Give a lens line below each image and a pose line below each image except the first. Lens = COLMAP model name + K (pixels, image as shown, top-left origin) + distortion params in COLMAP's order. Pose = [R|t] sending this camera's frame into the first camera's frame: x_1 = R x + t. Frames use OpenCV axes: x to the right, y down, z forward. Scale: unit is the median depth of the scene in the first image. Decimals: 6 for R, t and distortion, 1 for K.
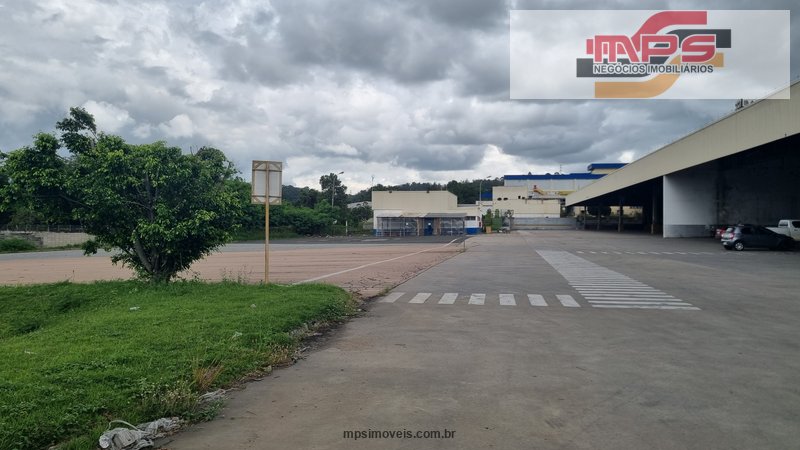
lens RADIAL K [[603.9, 0, 404.9], [0, 603.9, 226.9], [0, 0, 1]] dist [0.047008, -0.013831]
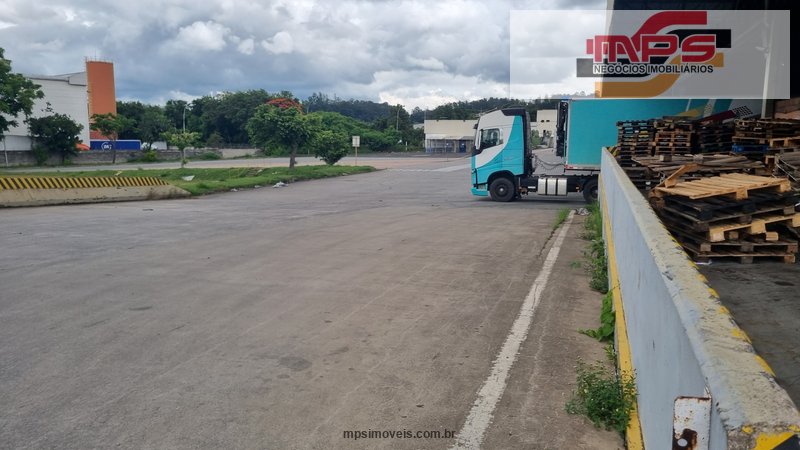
lens RADIAL K [[603.9, 0, 404.9], [0, 603.9, 226.9], [0, 0, 1]] dist [0.047008, -0.013831]
pose [[0.989395, 0.022004, -0.143575, 0.116743], [-0.001525, 0.989978, 0.141211, -0.012964], [0.145244, -0.139494, 0.979513, -0.505418]]
